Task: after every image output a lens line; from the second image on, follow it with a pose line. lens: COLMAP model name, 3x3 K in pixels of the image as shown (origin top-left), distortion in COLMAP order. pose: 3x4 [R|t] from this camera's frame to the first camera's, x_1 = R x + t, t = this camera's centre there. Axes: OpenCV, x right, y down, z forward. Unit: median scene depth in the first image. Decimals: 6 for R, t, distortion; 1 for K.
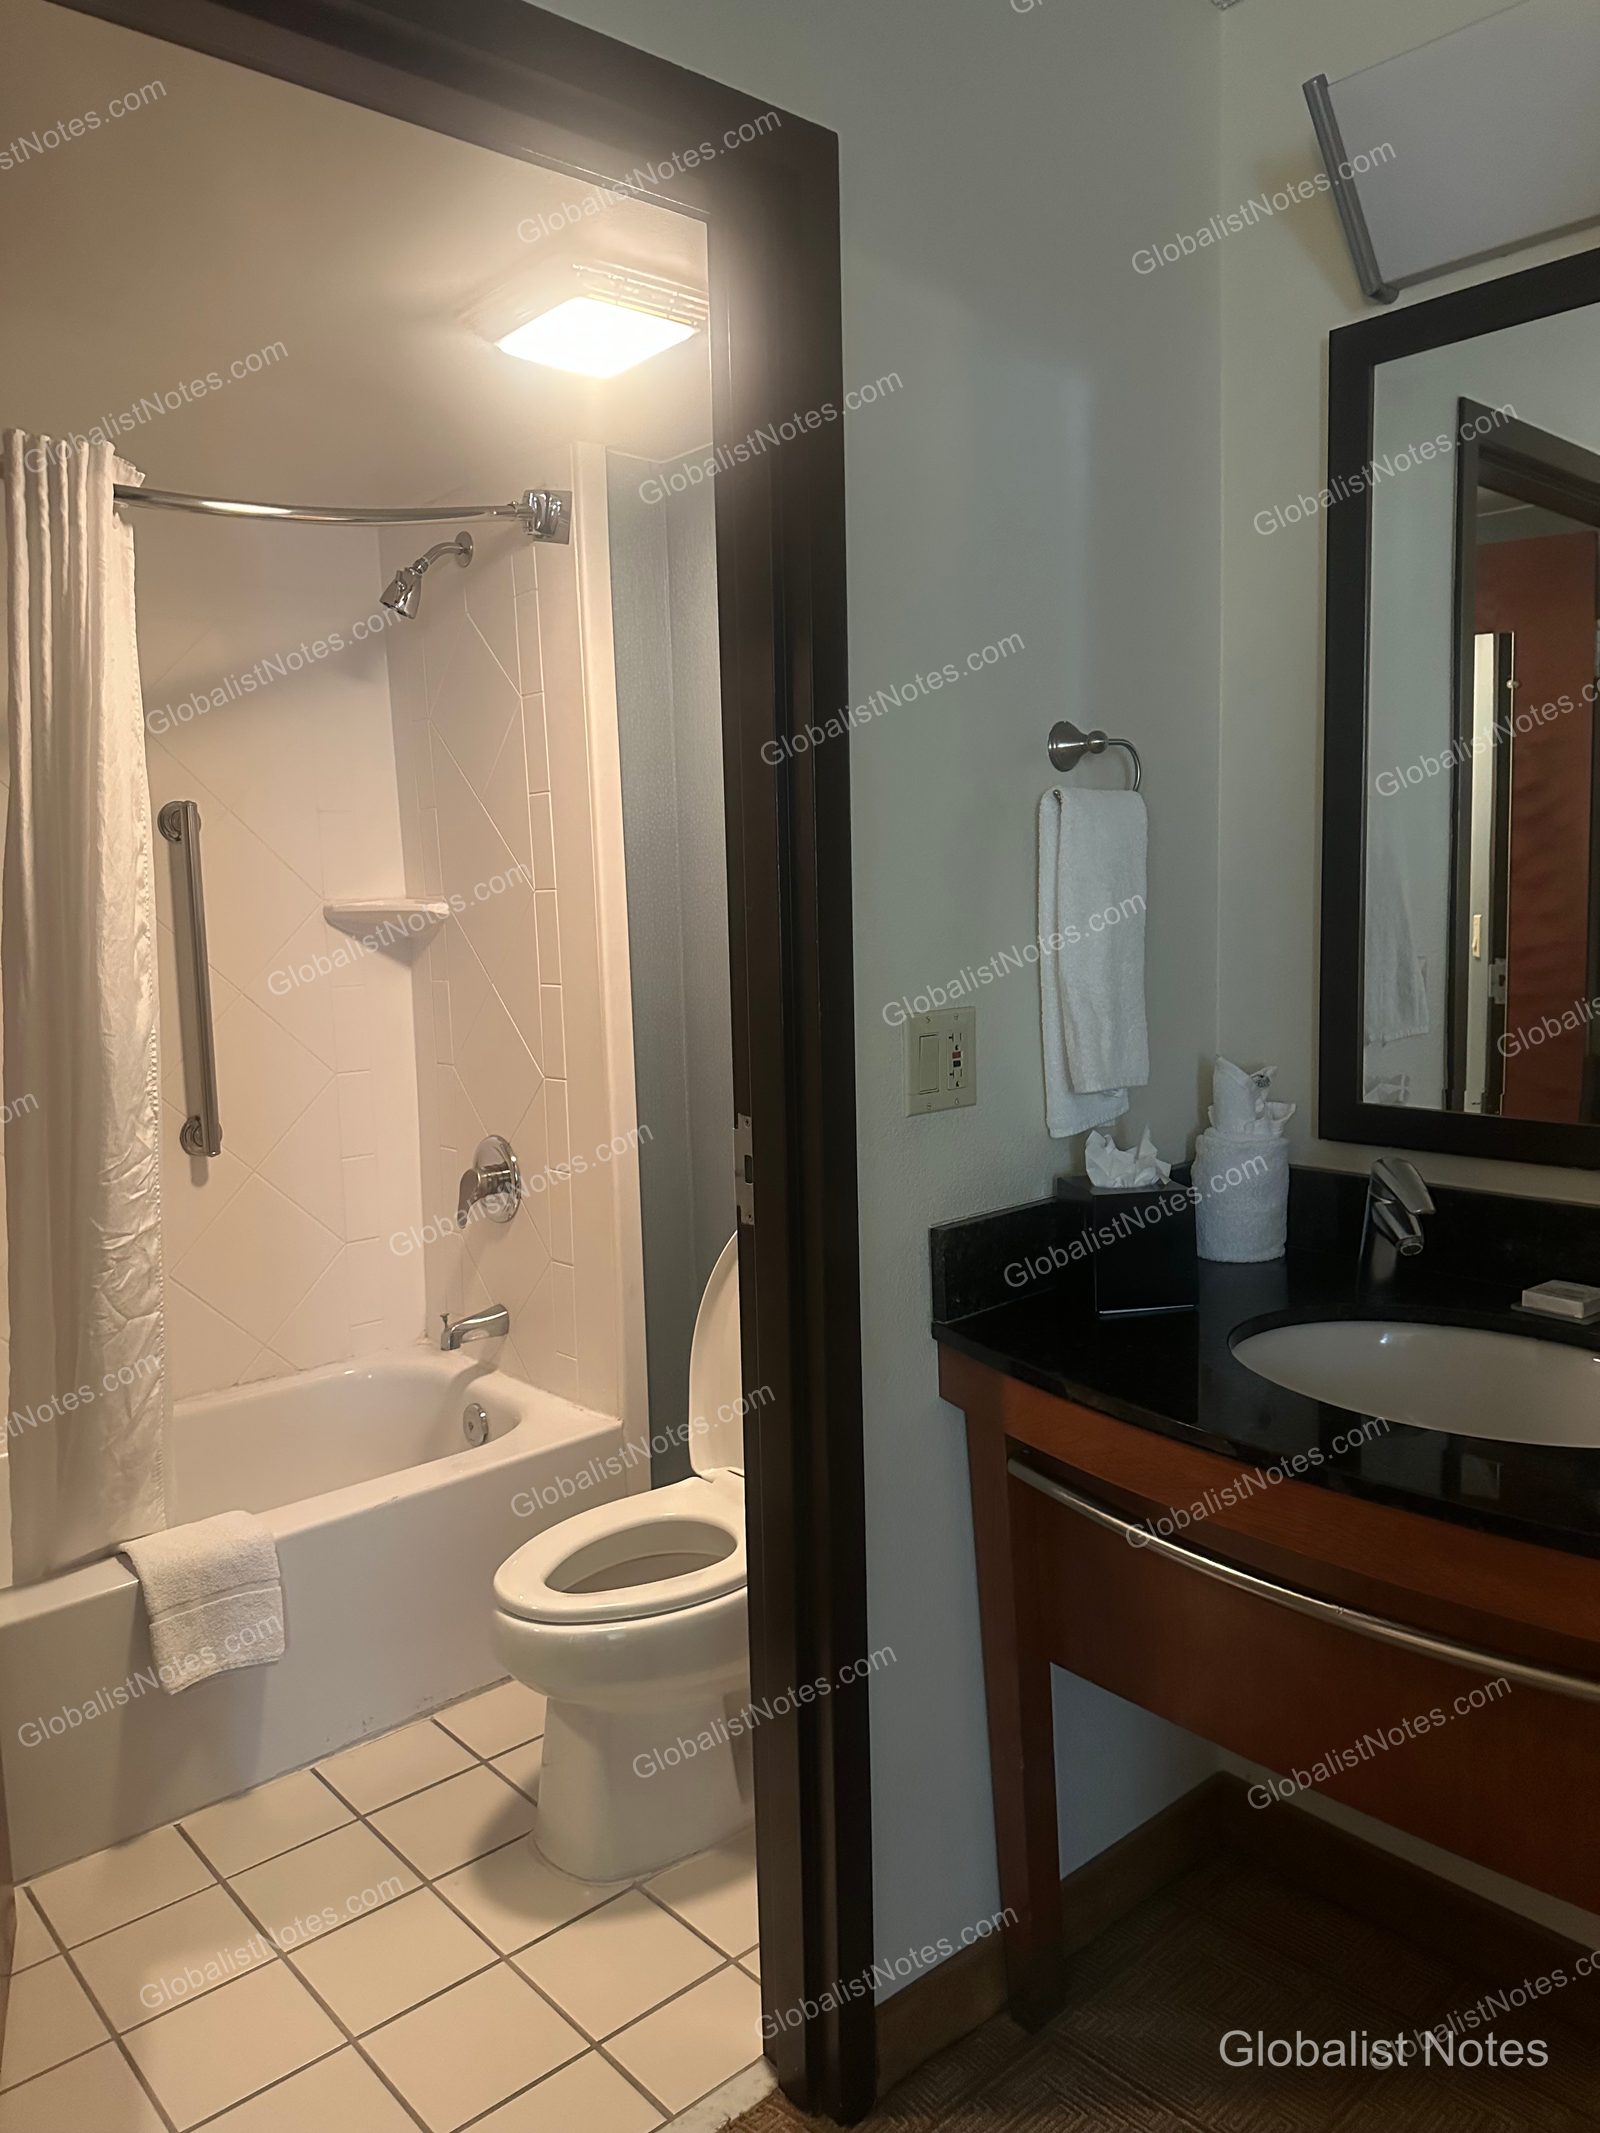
lens RADIAL K [[1505.7, 0, 812.3], [0, 1505.7, 1044.5], [0, 0, 1]] dist [0.008277, -0.038335]
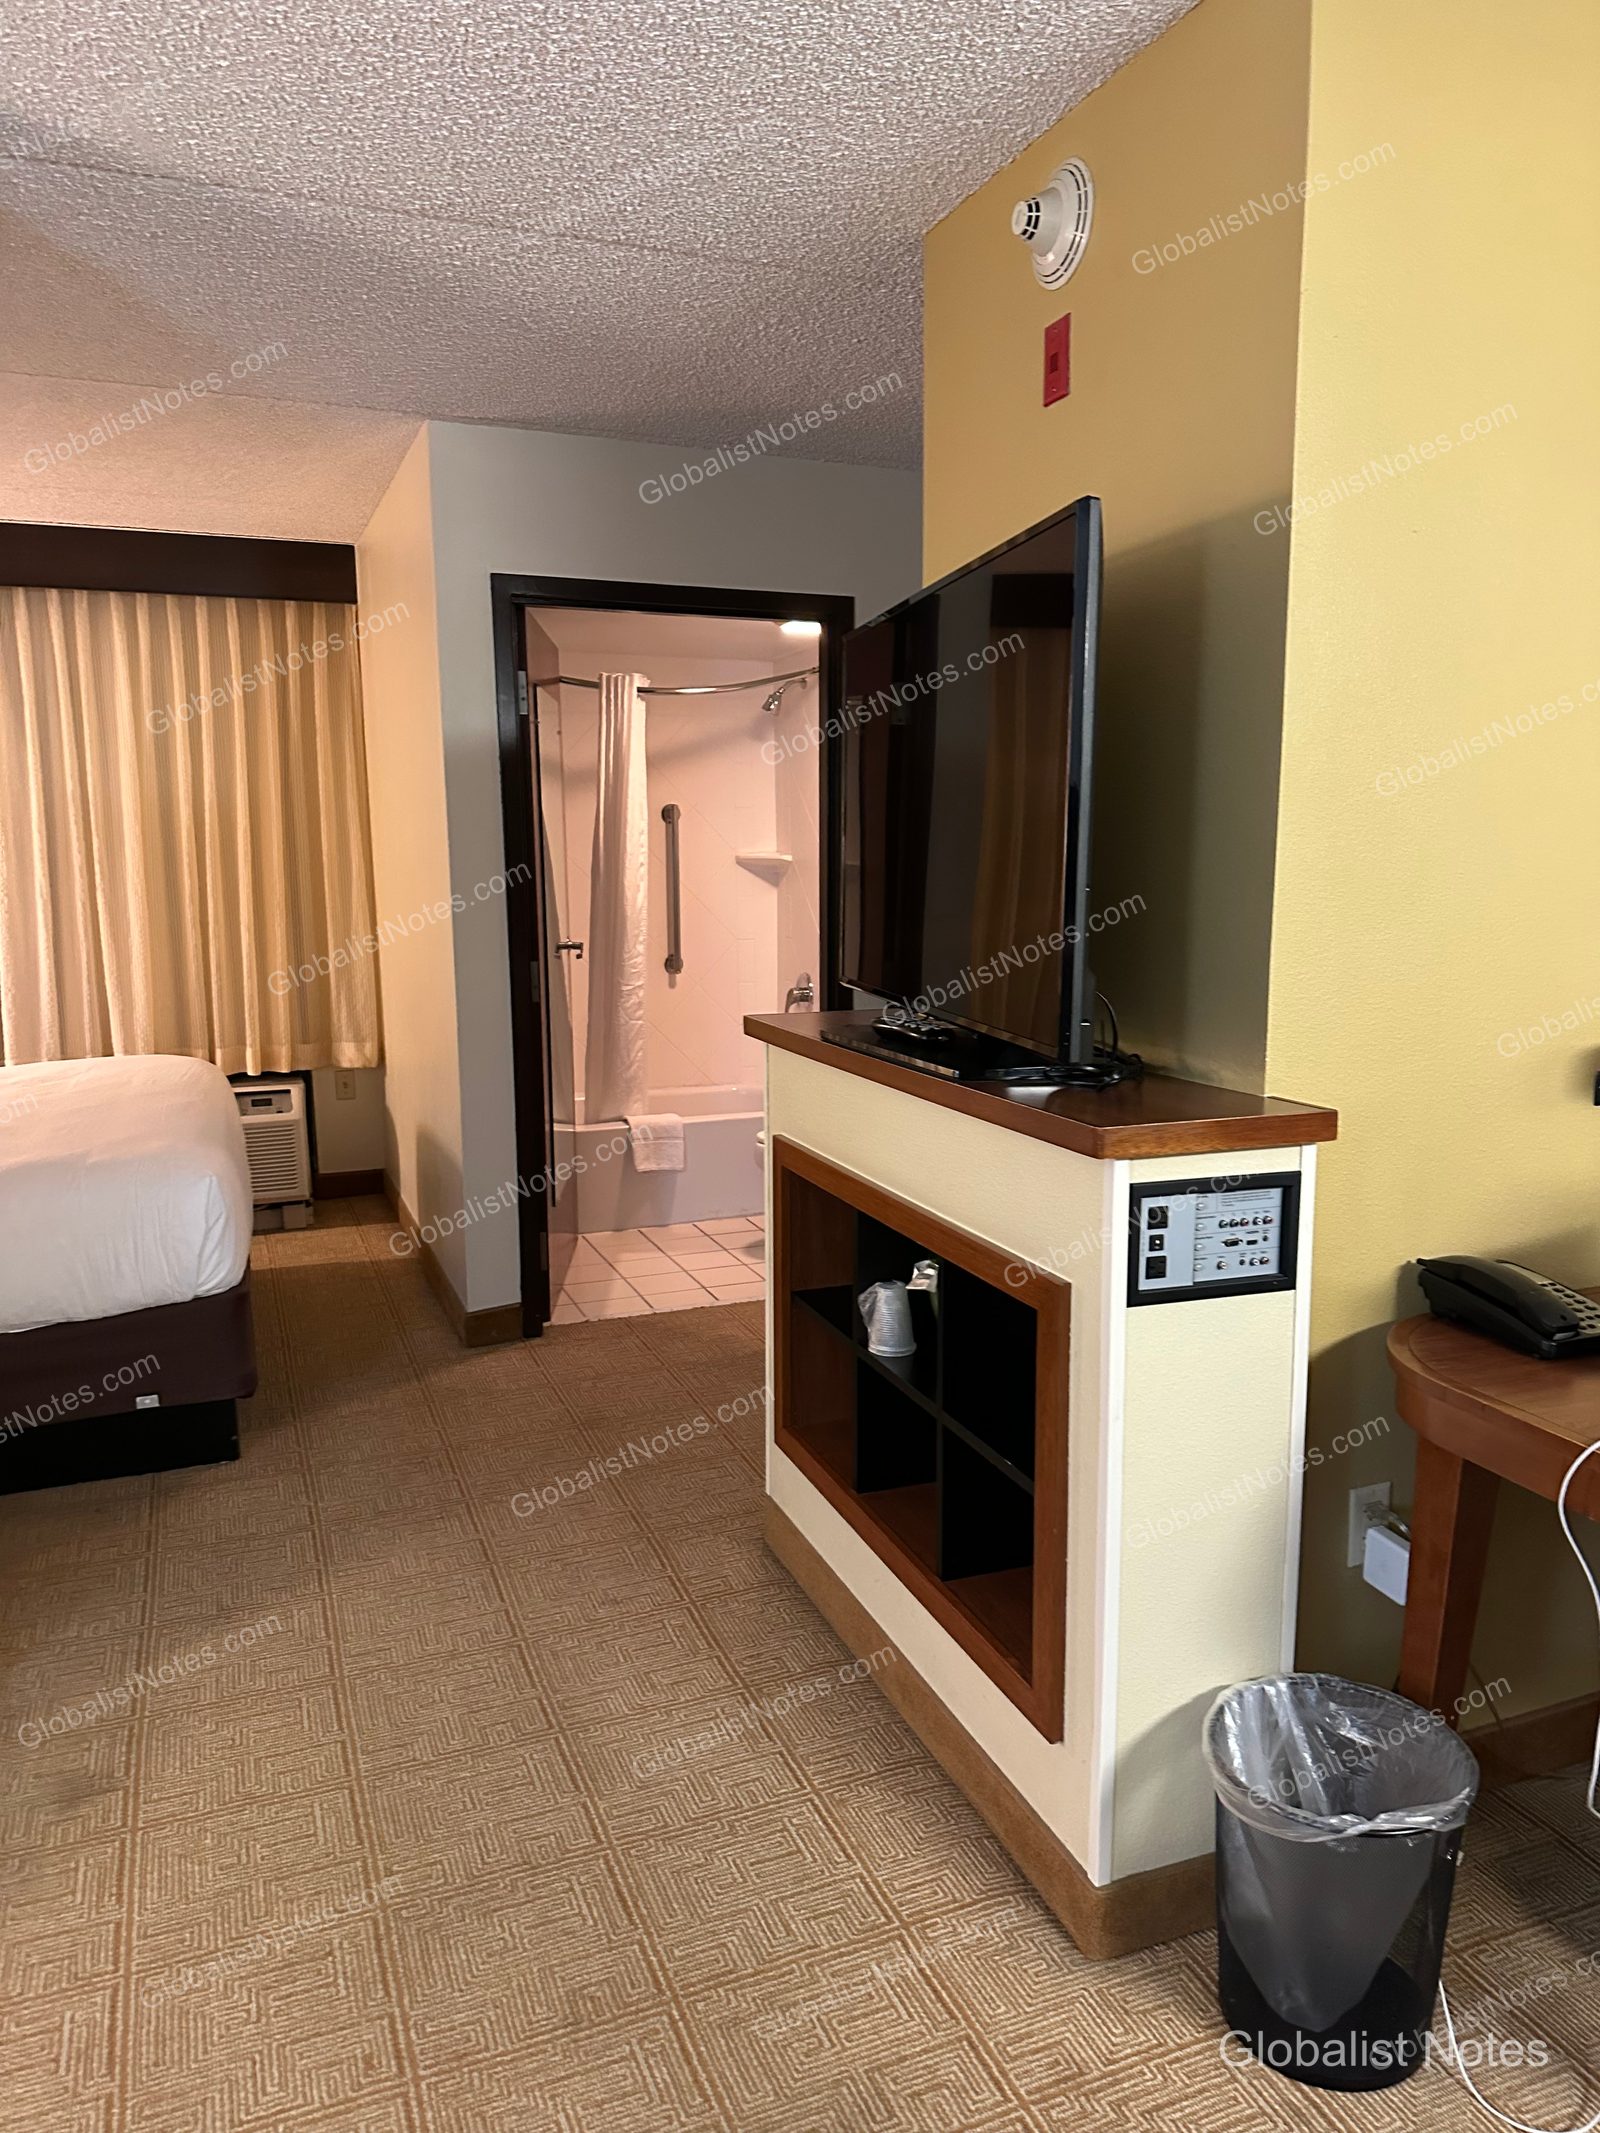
lens RADIAL K [[1505.7, 0, 804.9], [0, 1505.7, 1079.7], [0, 0, 1]] dist [0.008277, -0.038335]
pose [[0.934991, 0.069917, -0.347711, 0.671749], [-0.051281, 0.996725, 0.062525, 0.105457], [0.350943, -0.040630, 0.935515, -1.202794]]
